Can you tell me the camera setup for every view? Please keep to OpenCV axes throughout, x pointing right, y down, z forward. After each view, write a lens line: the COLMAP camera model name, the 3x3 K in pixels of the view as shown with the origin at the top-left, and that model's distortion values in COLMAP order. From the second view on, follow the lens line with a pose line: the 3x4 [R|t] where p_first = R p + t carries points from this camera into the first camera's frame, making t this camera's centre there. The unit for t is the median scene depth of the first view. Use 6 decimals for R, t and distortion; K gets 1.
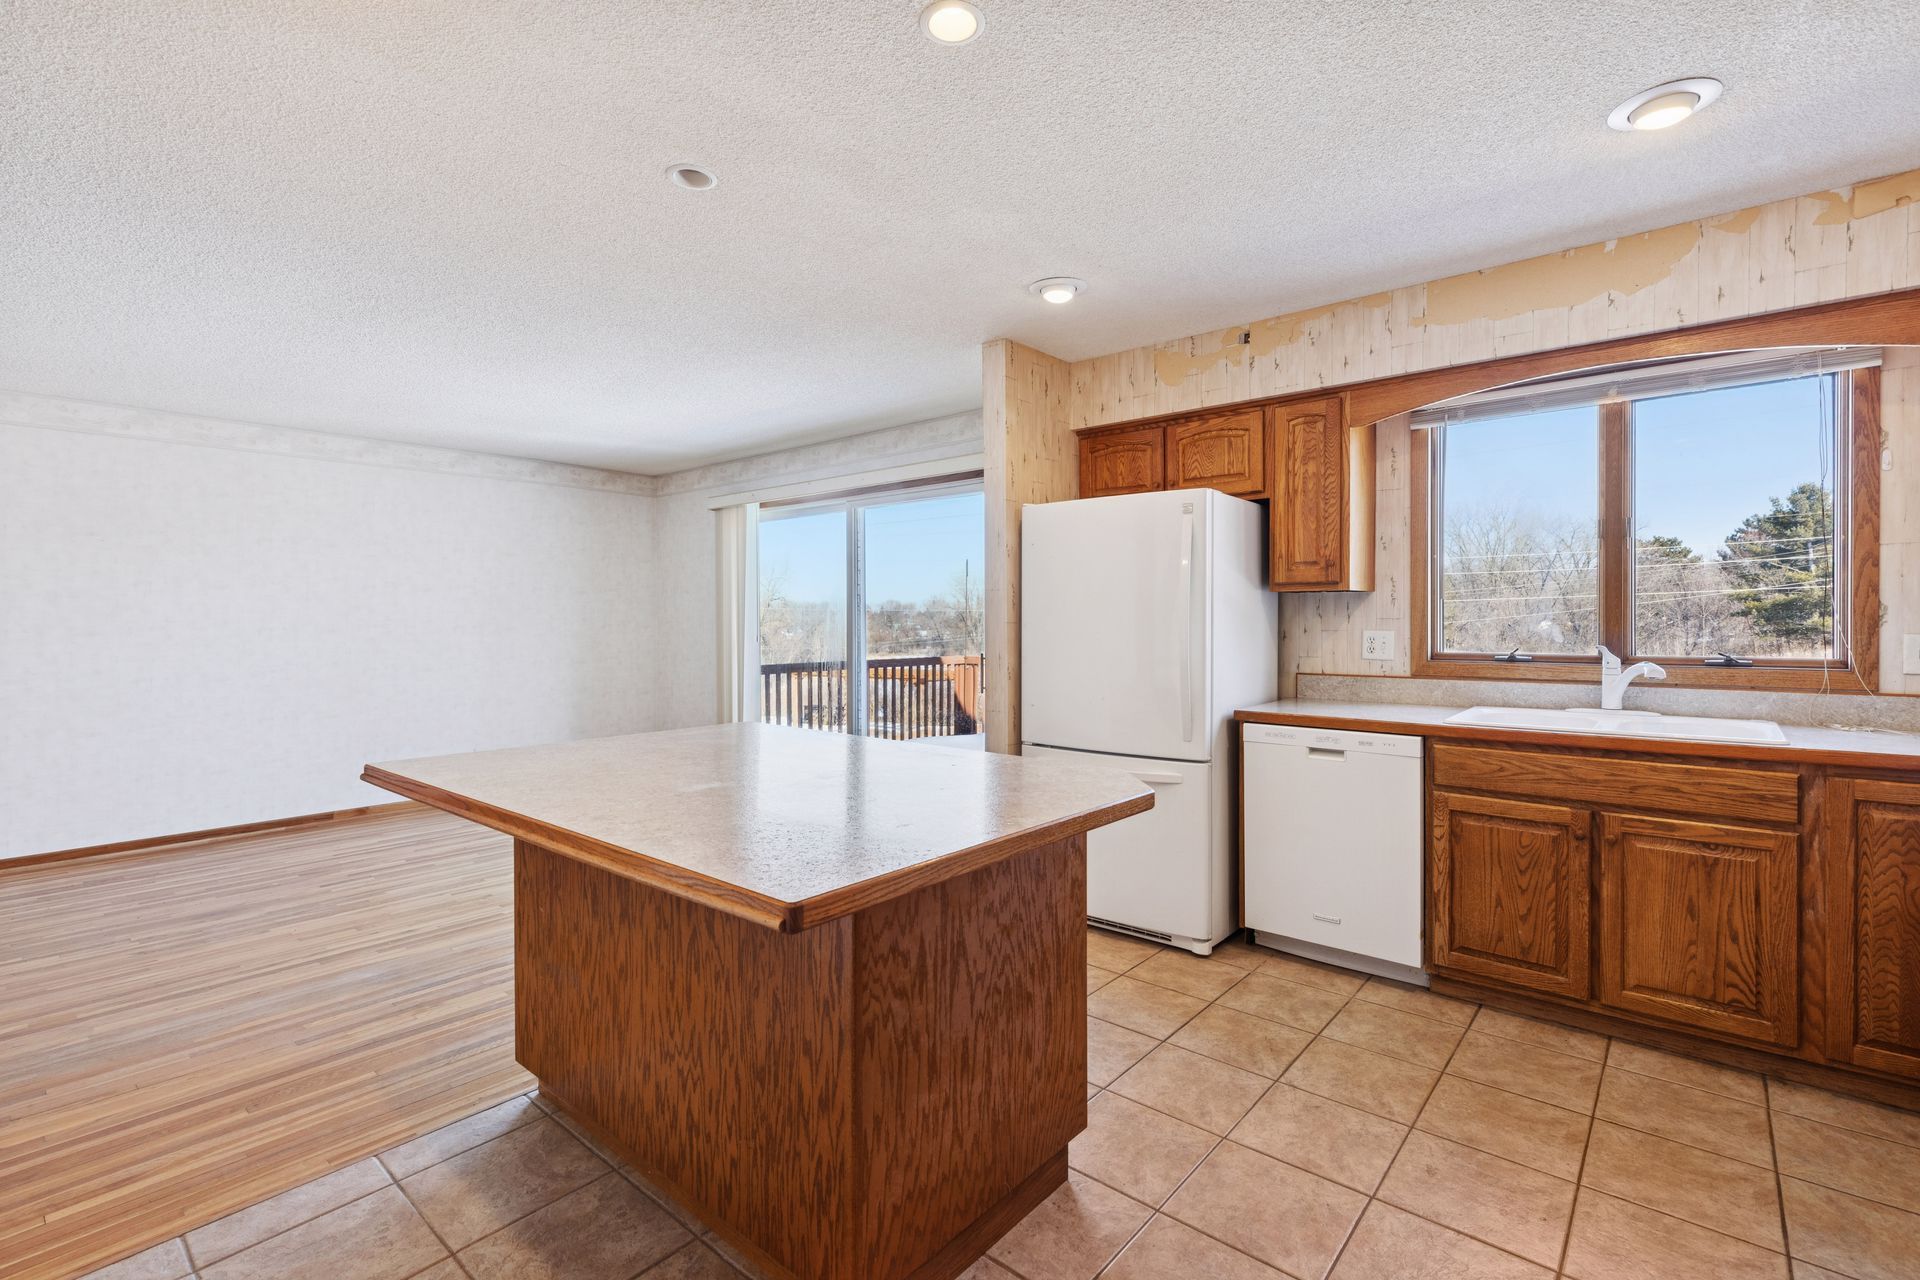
lens RADIAL K [[869.0, 0, 963.7], [0, 869.0, 631.6], [0, 0, 1]] dist [0.009451, -0.003346]
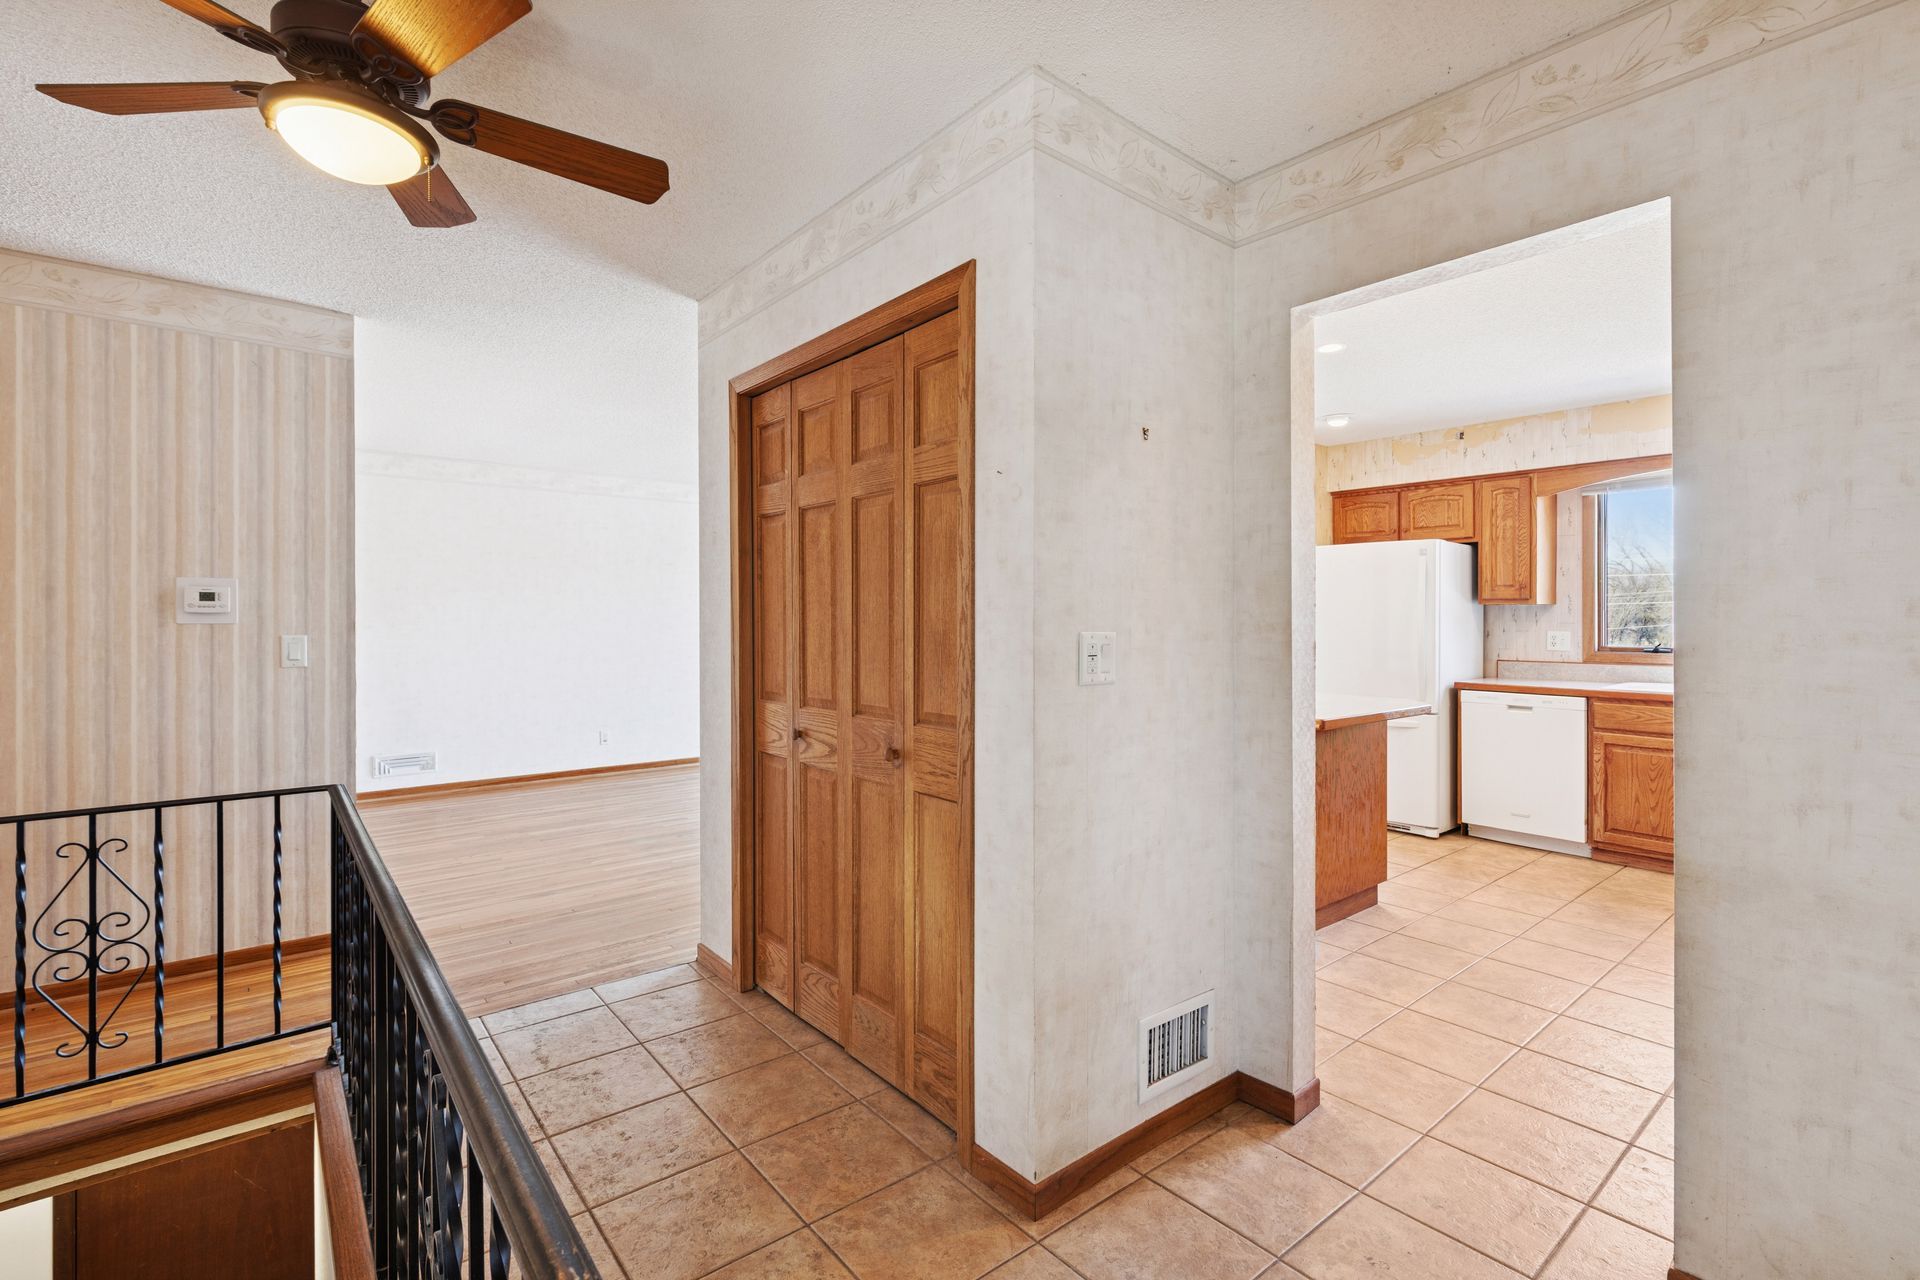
lens RADIAL K [[869.0, 0, 960.1], [0, 869.0, 620.6], [0, 0, 1]] dist [0.009451, -0.003346]
pose [[0.984823, 0.005564, -0.173475, -0.295791], [-0.007330, 0.999928, -0.009539, 0.003061], [0.173409, 0.010666, 0.984792, -0.702540]]
